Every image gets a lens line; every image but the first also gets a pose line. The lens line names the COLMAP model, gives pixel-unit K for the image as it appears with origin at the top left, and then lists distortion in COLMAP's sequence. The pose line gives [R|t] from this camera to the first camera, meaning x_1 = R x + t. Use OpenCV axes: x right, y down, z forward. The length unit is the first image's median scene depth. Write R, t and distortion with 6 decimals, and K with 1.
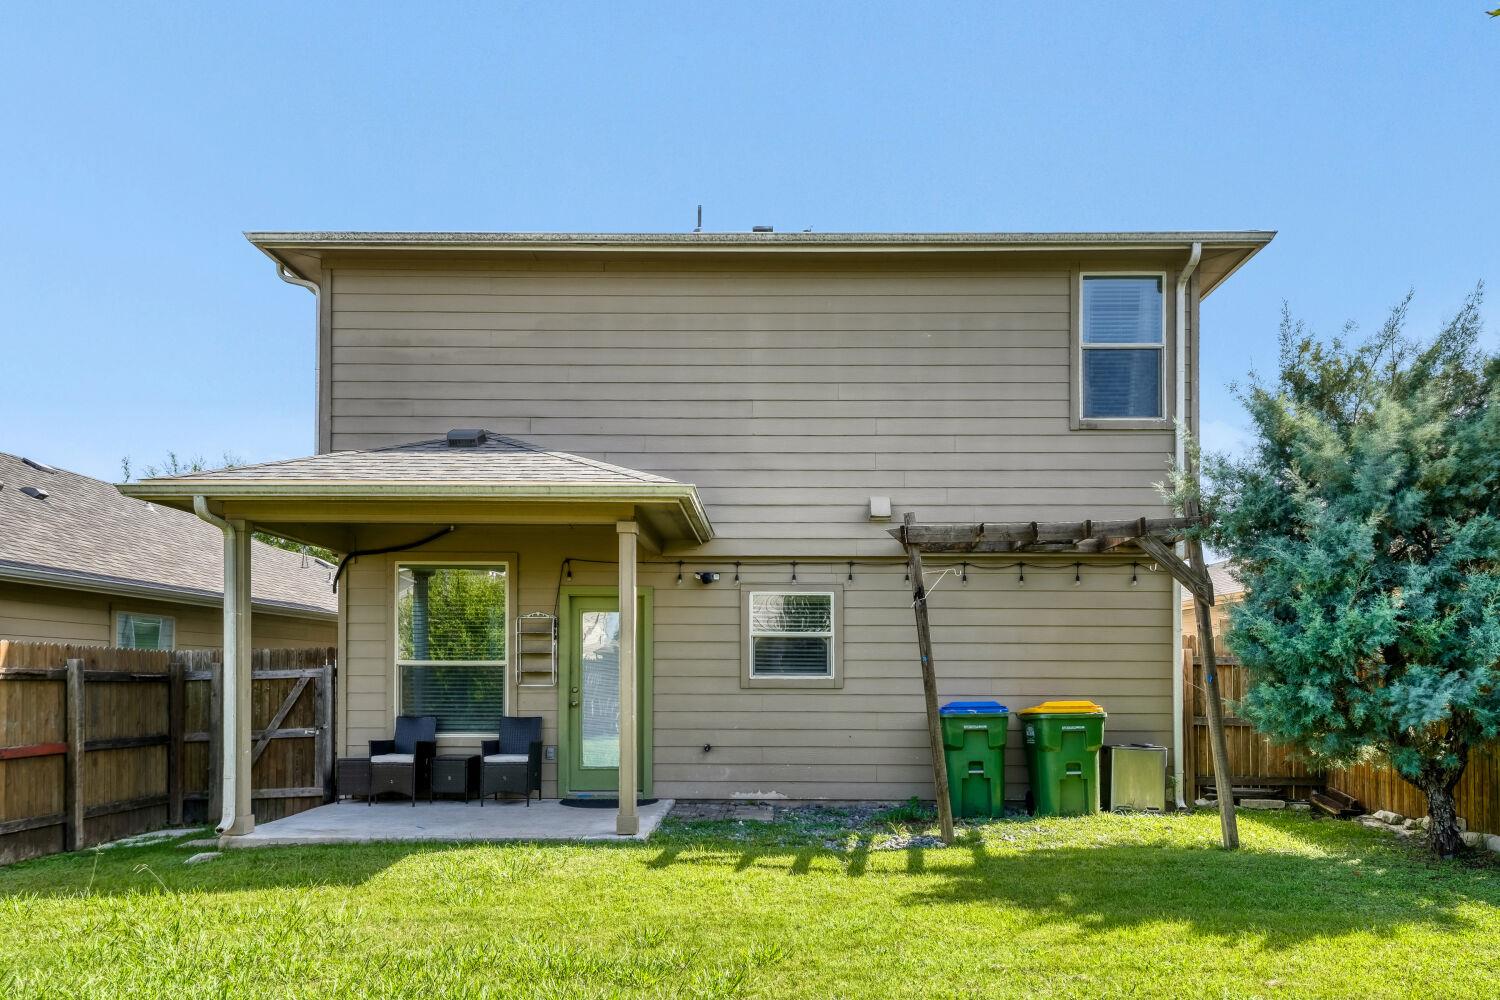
lens RADIAL K [[1087.4, 0, 753.2], [0, 1087.4, 649.7], [0, 0, 1]] dist [0.046775, -0.000520]
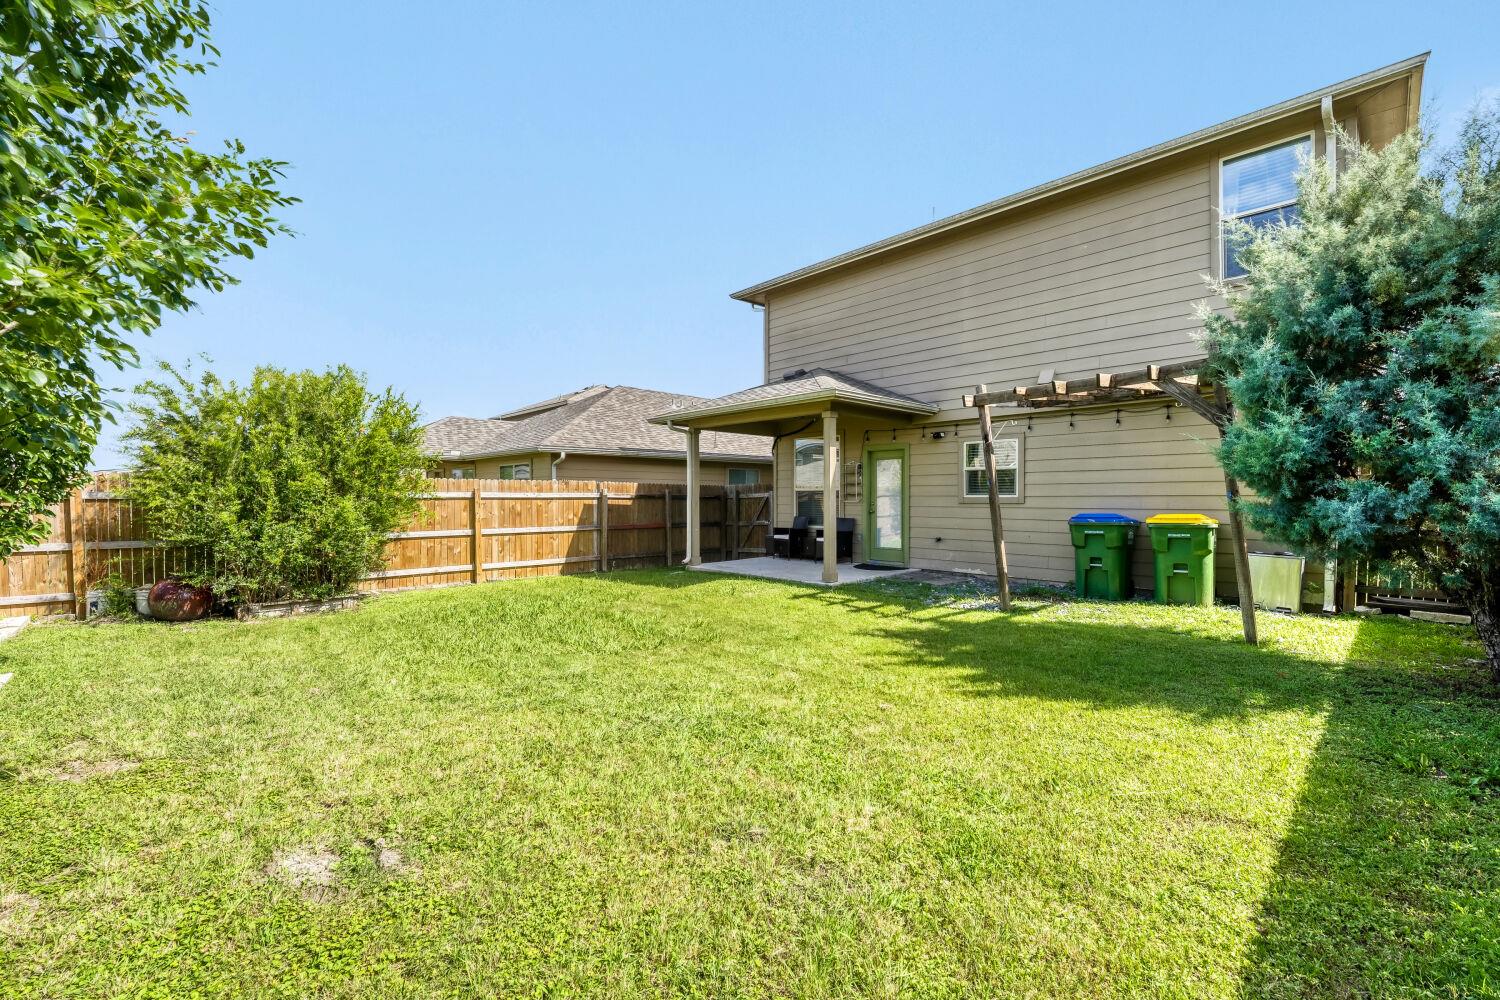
lens RADIAL K [[612.1, 0, 750.0], [0, 612.1, 500.0], [0, 0, 1]] dist [0.001255, 0.000456]
pose [[0.705272, 0.000704, -0.708936, 0.414402], [0.016940, 0.999697, 0.017846, 0.009735], [0.708734, -0.024596, 0.705047, 0.152264]]
